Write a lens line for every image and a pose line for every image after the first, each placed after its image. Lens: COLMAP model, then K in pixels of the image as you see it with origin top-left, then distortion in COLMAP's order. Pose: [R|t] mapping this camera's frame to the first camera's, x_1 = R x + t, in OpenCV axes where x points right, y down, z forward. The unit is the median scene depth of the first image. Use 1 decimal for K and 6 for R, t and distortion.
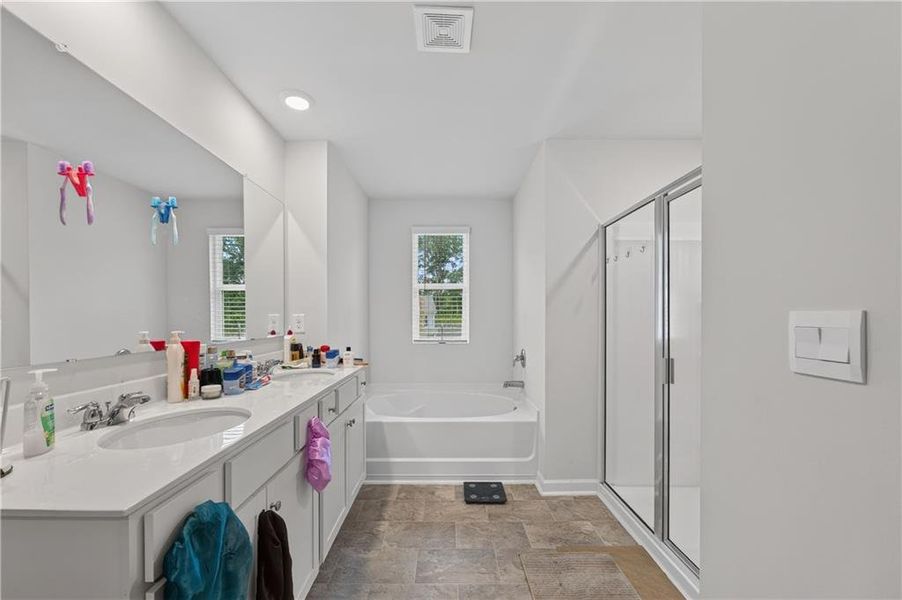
lens RADIAL K [[358.0, 0, 447.3], [0, 358.0, 321.5], [0, 0, 1]] dist [-0.003361, 0.000068]
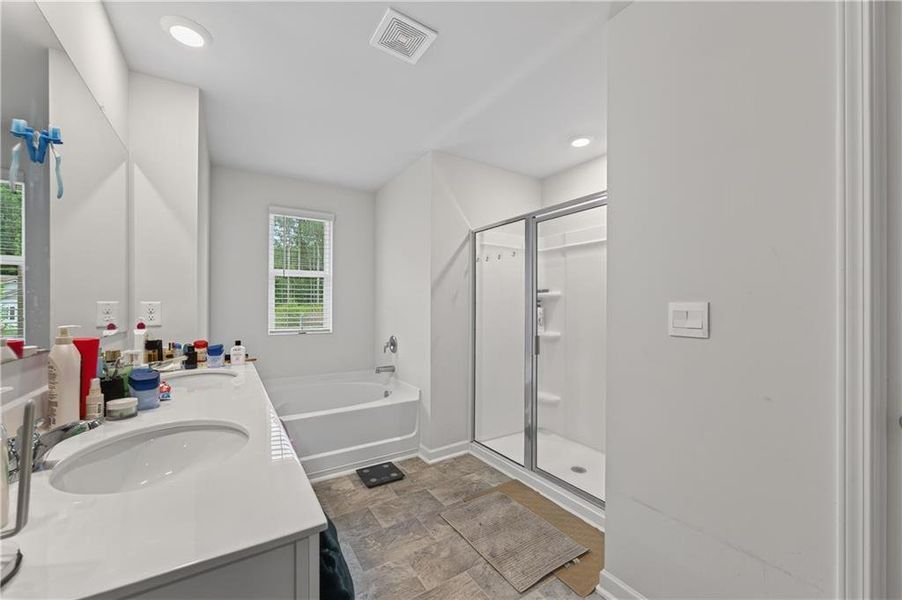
lens RADIAL K [[352.7, 0, 449.1], [0, 352.7, 309.0], [0, 0, 1]] dist [-0.004891, 0.000150]
pose [[0.842031, -0.003000, 0.539421, -0.308272], [0.005652, 0.999979, -0.003261, 0.001386], [-0.539400, 0.005795, 0.842030, 0.027138]]
